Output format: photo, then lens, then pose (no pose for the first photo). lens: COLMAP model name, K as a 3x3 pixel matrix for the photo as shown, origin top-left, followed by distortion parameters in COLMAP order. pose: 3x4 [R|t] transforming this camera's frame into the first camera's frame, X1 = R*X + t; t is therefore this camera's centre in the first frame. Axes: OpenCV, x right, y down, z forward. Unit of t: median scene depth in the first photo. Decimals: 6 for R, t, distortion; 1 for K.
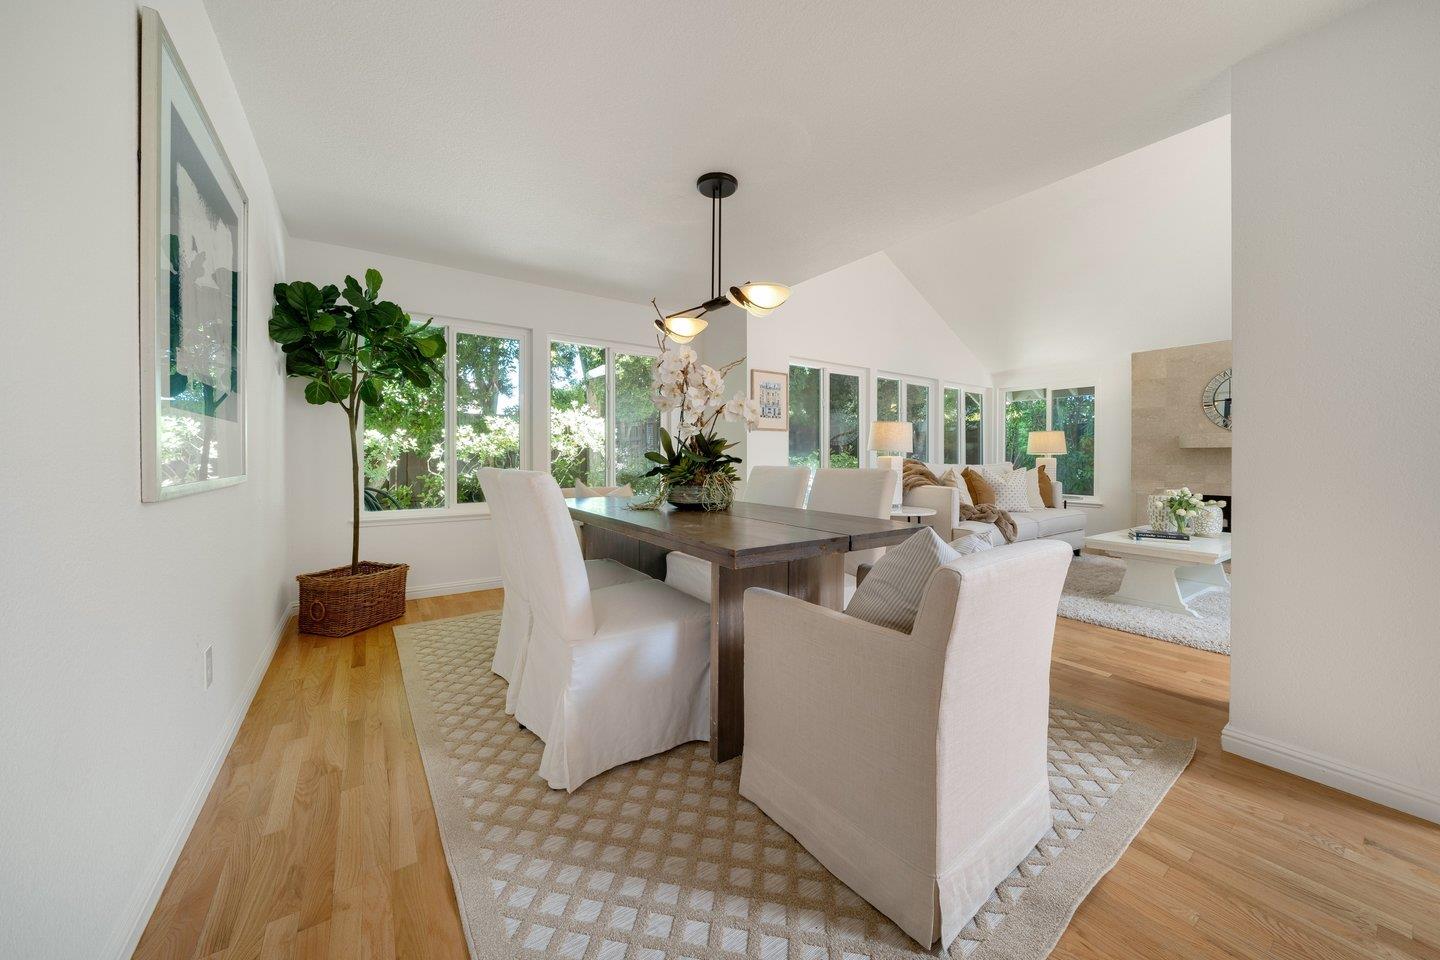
lens RADIAL K [[501.1, 0, 743.3], [0, 501.1, 455.9], [0, 0, 1]] dist [0.000459, 0.000071]
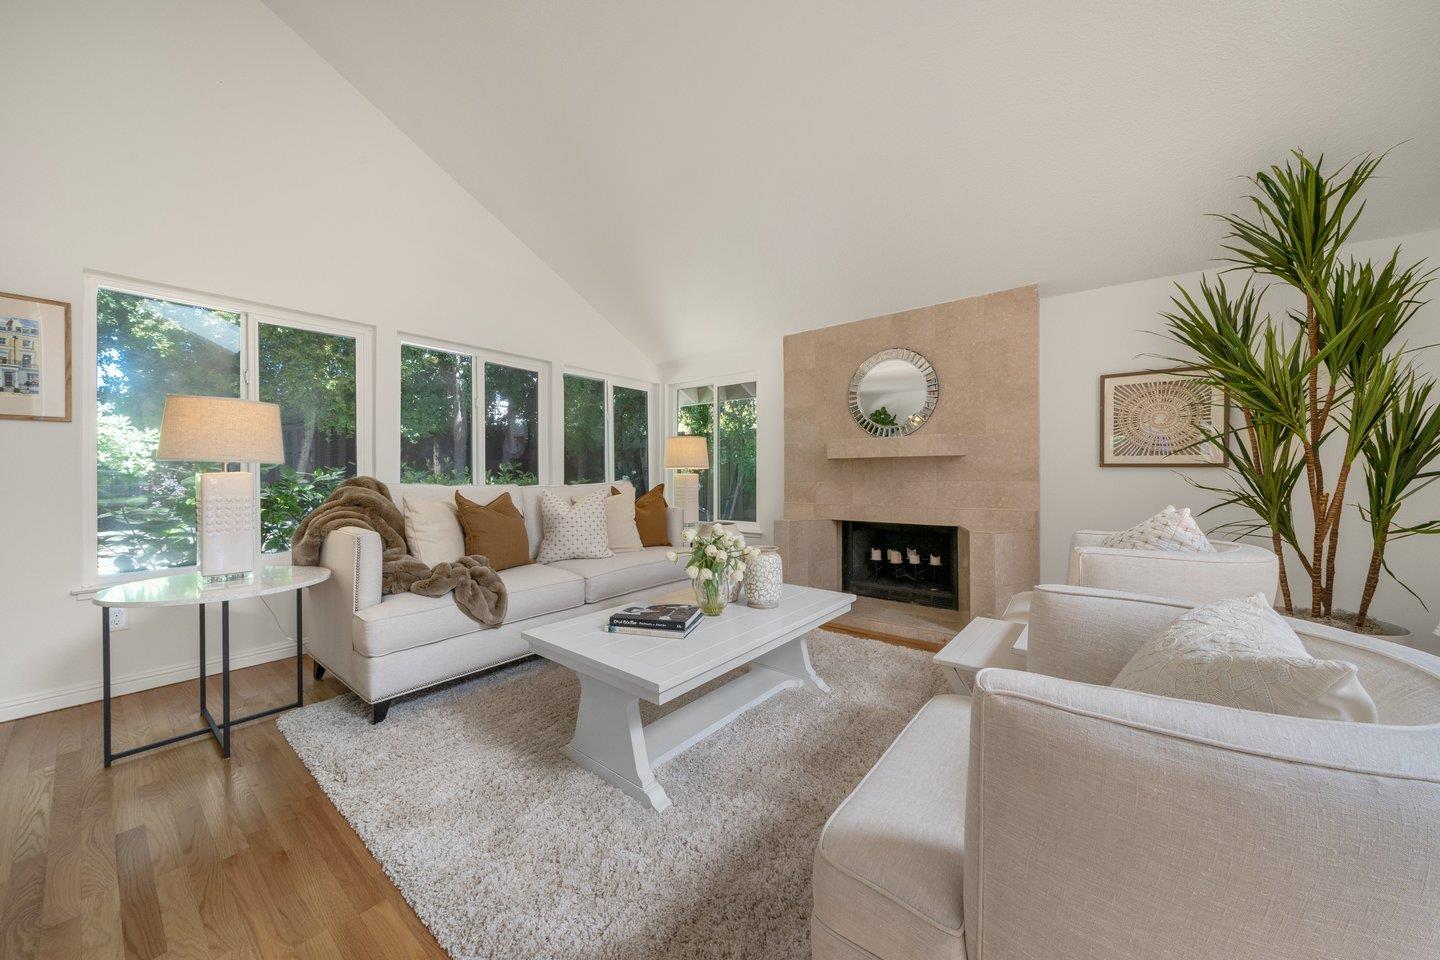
lens RADIAL K [[501.1, 0, 724.0], [0, 501.1, 473.6], [0, 0, 1]] dist [0.000459, 0.000071]
pose [[0.954740, -0.007531, 0.297345, 0.459962], [0.008013, 0.999968, -0.000402, 0.005126], [-0.297333, 0.002767, 0.954770, 0.295648]]
